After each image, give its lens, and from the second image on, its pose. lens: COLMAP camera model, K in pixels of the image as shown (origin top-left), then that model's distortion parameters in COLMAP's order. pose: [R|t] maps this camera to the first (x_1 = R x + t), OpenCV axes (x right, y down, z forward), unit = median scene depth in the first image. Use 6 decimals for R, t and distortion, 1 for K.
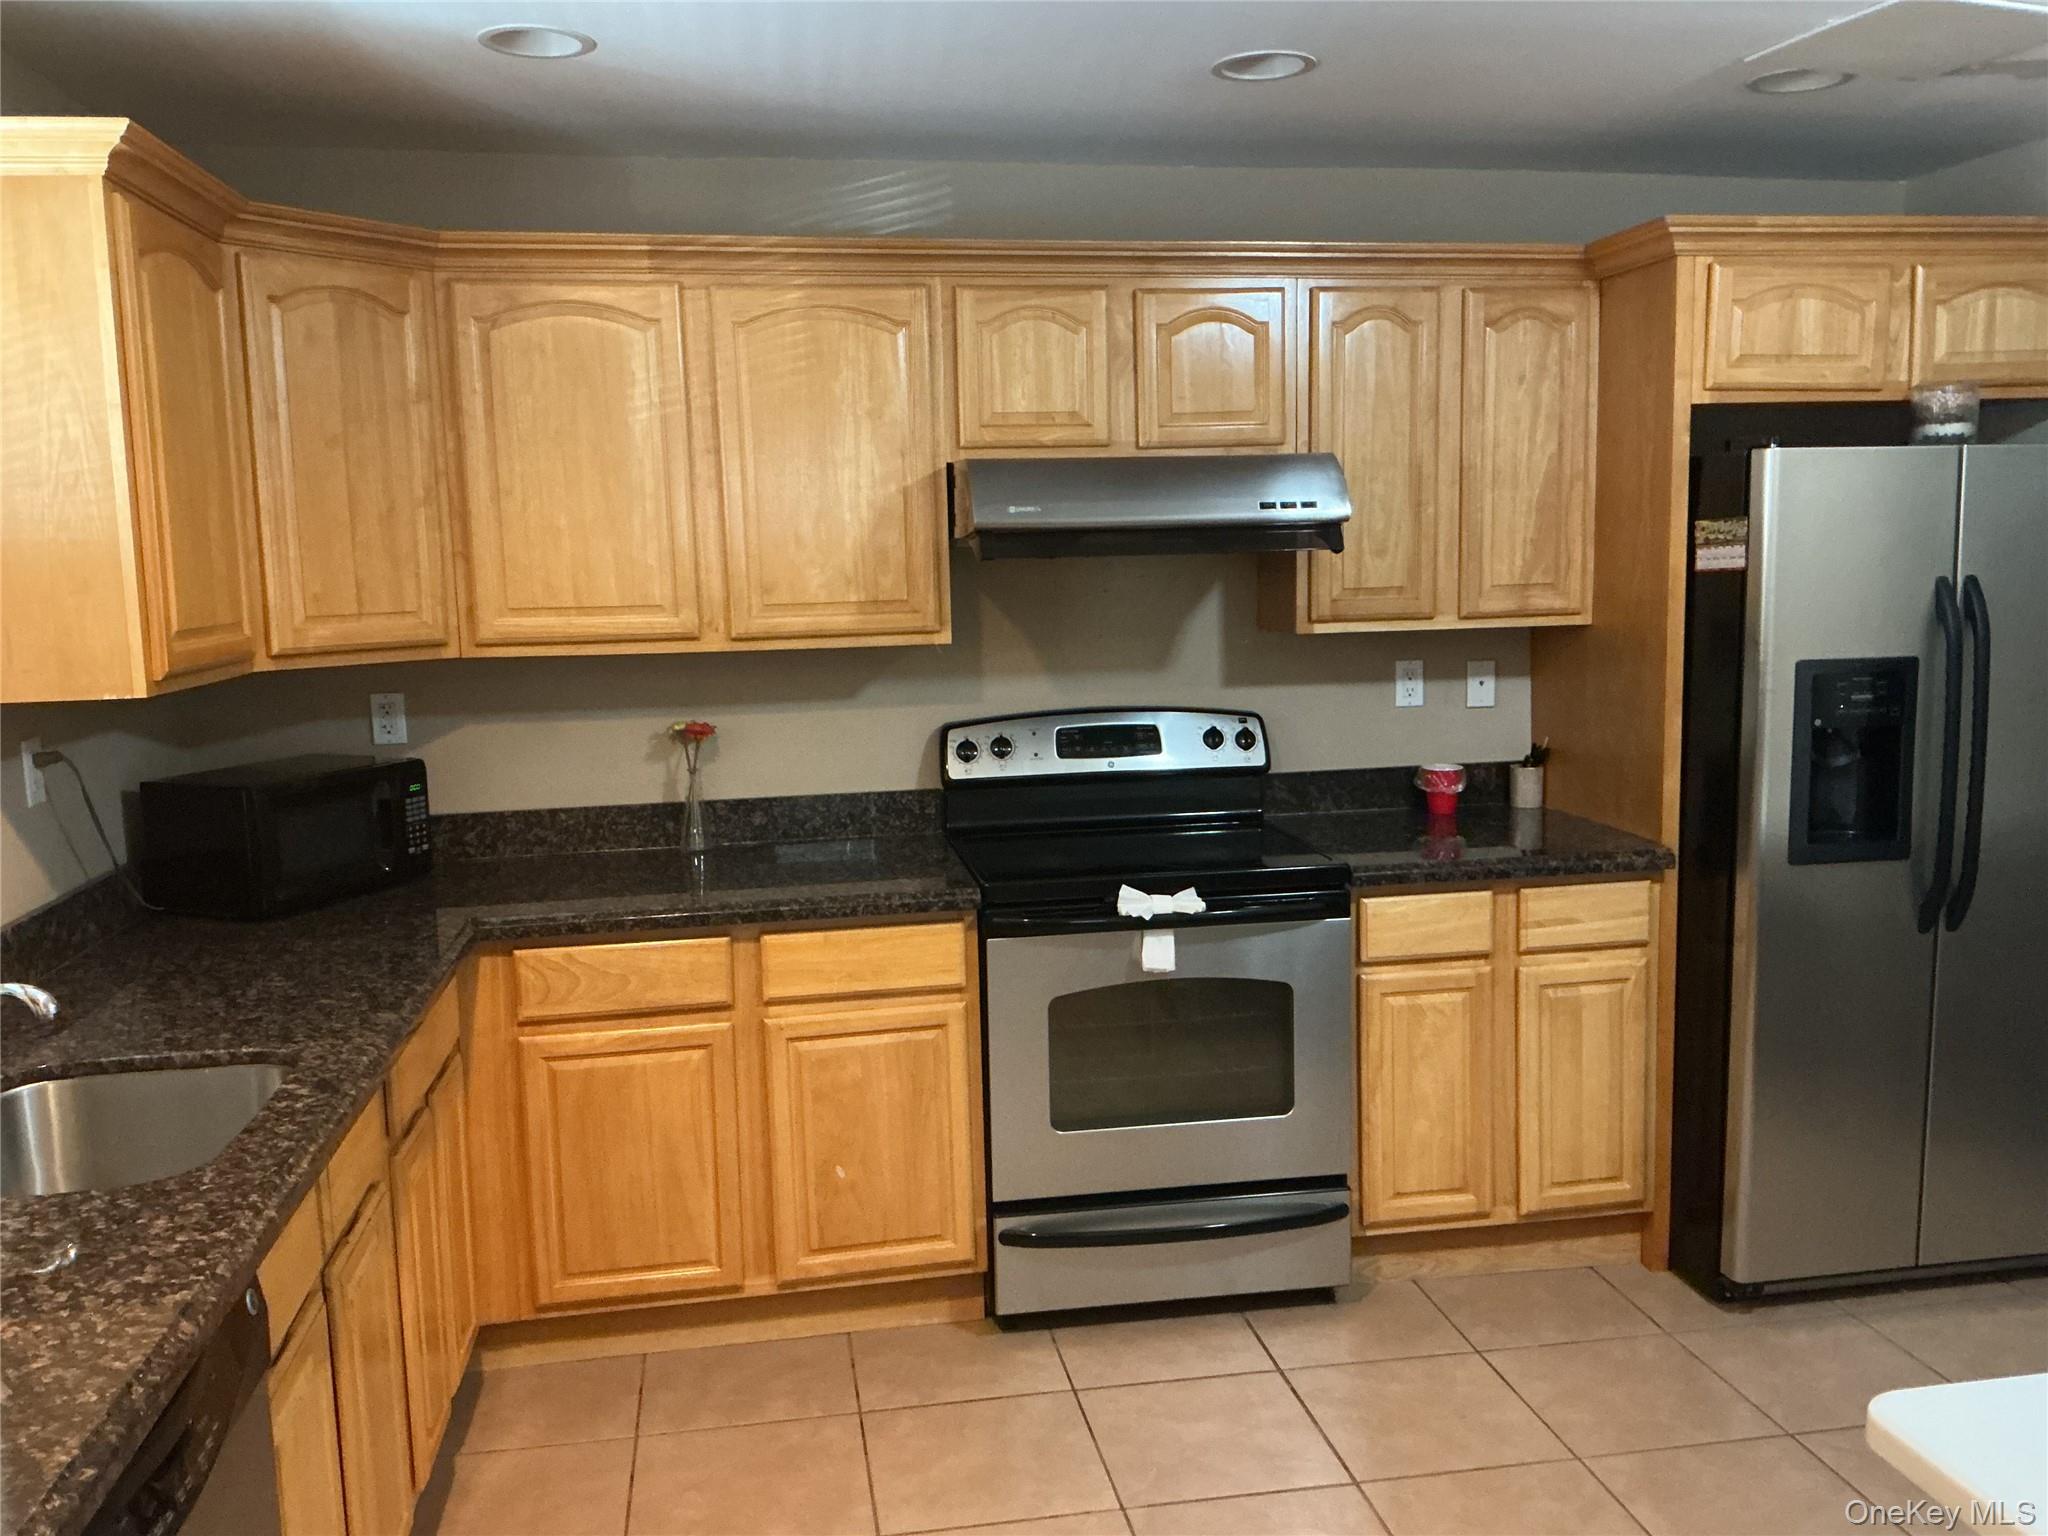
lens RADIAL K [[1672.6, 0, 1024.0], [0, 1672.6, 768.0], [0, 0, 1]] dist [0.002079, -0.008952]
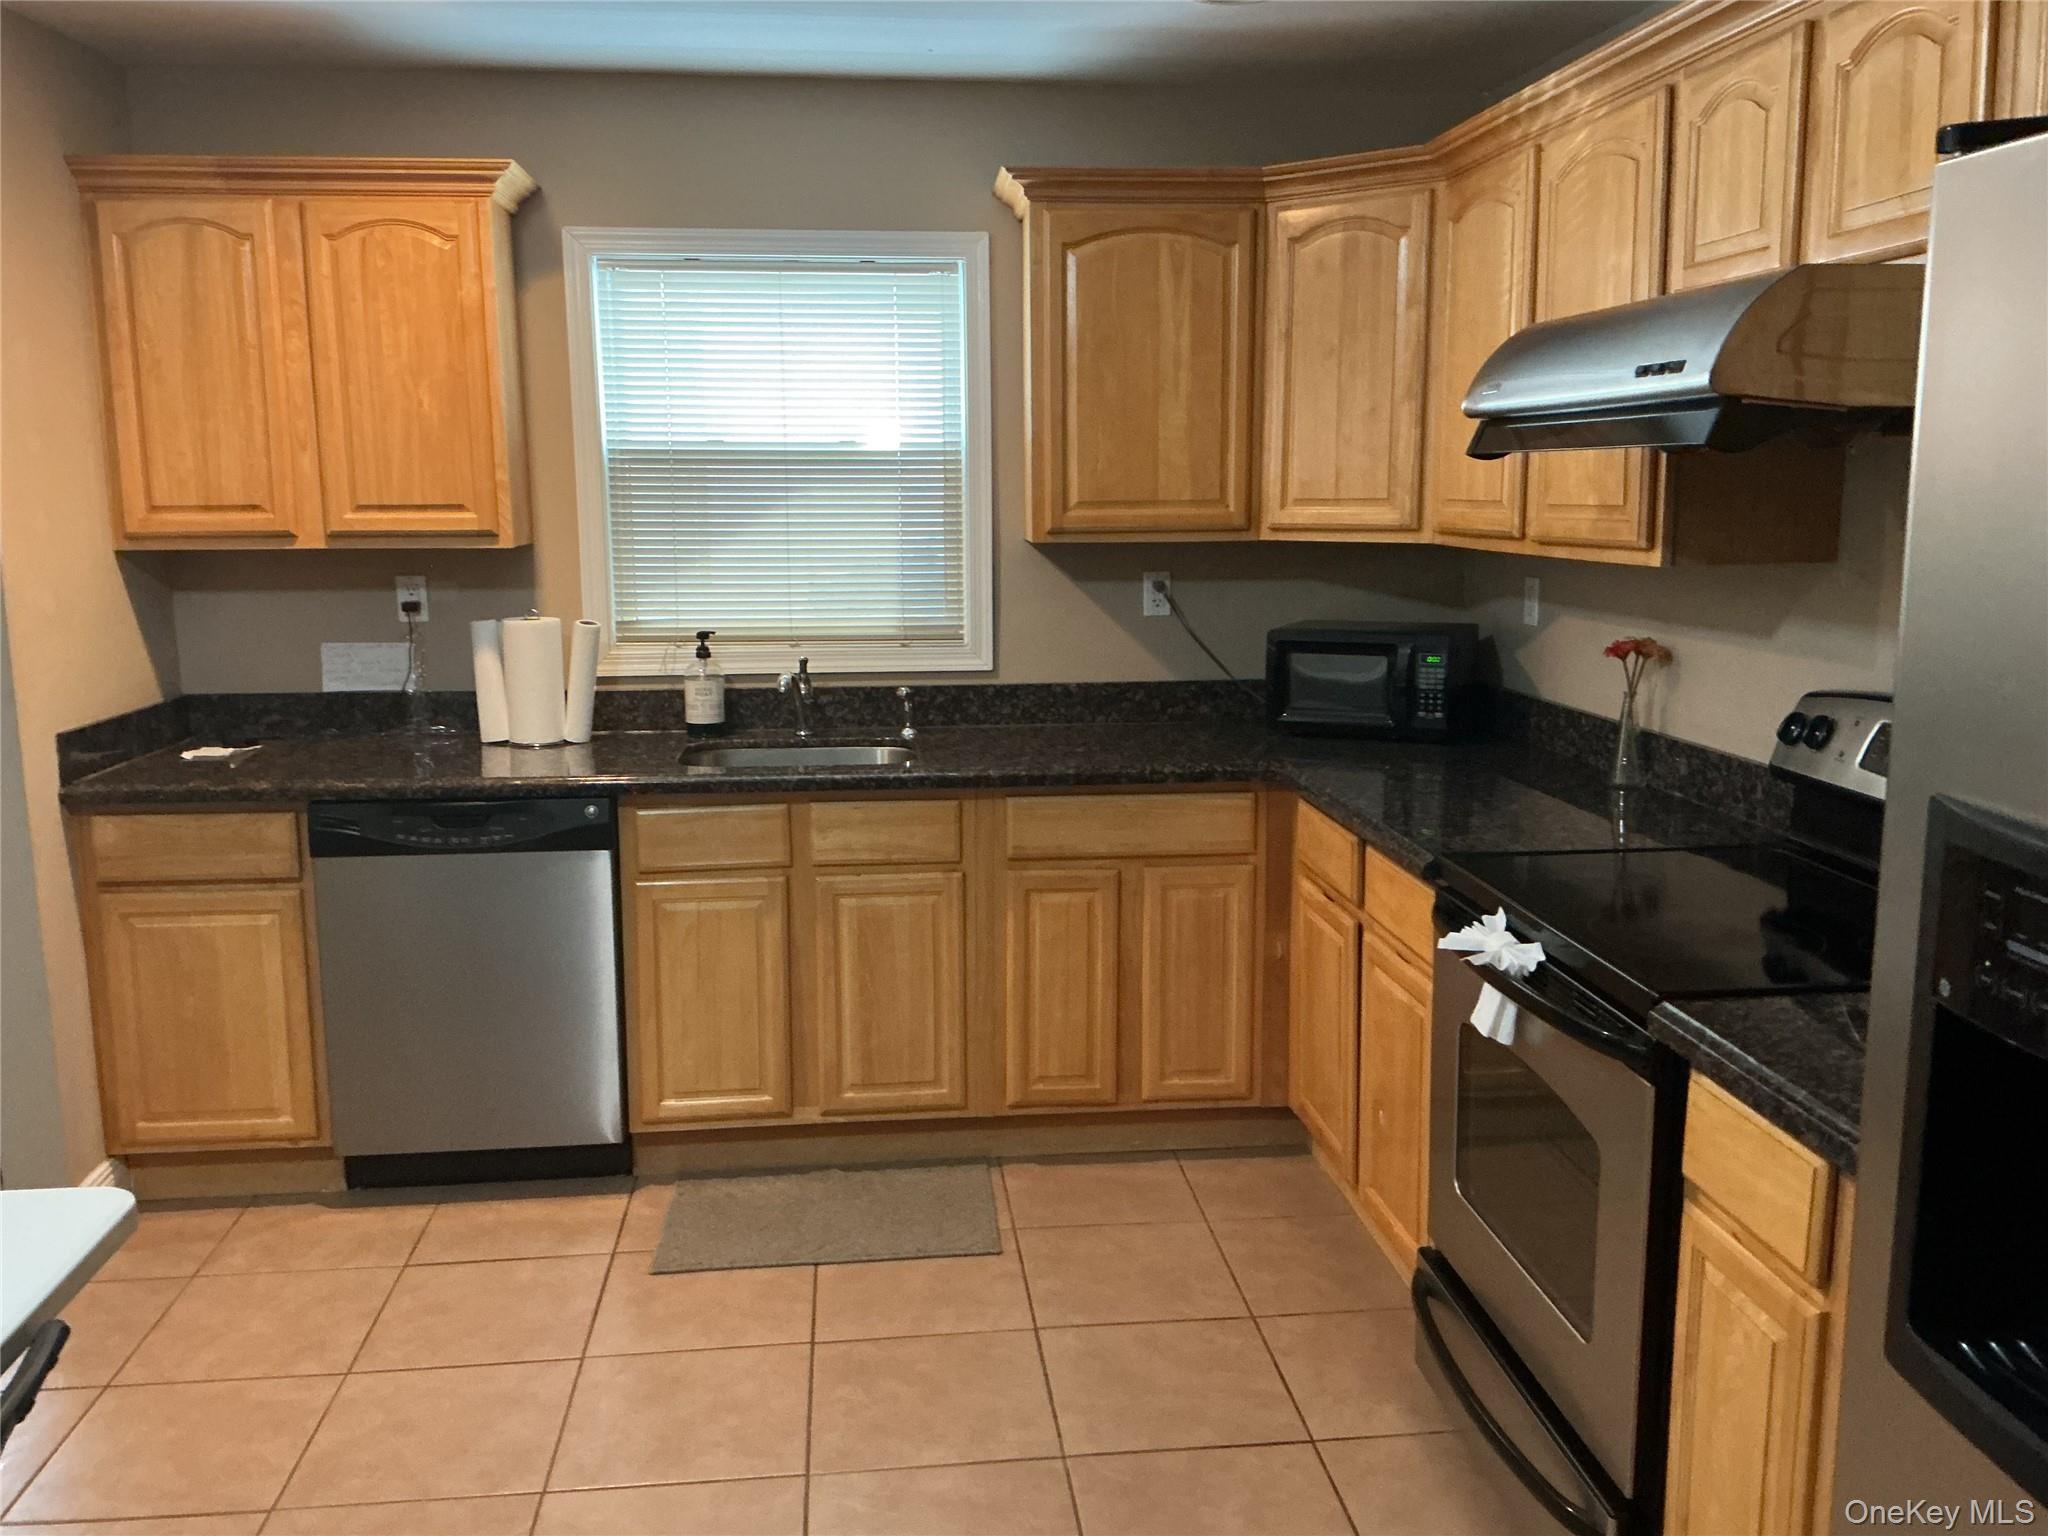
lens RADIAL K [[1672.6, 0, 1024.0], [0, 1672.6, 768.0], [0, 0, 1]] dist [0.002079, -0.008952]
pose [[-0.067810, 0.191208, -0.979205, 0.754453], [-0.119736, 0.972810, 0.198251, -0.105675], [0.990487, 0.130689, -0.043072, 0.788988]]
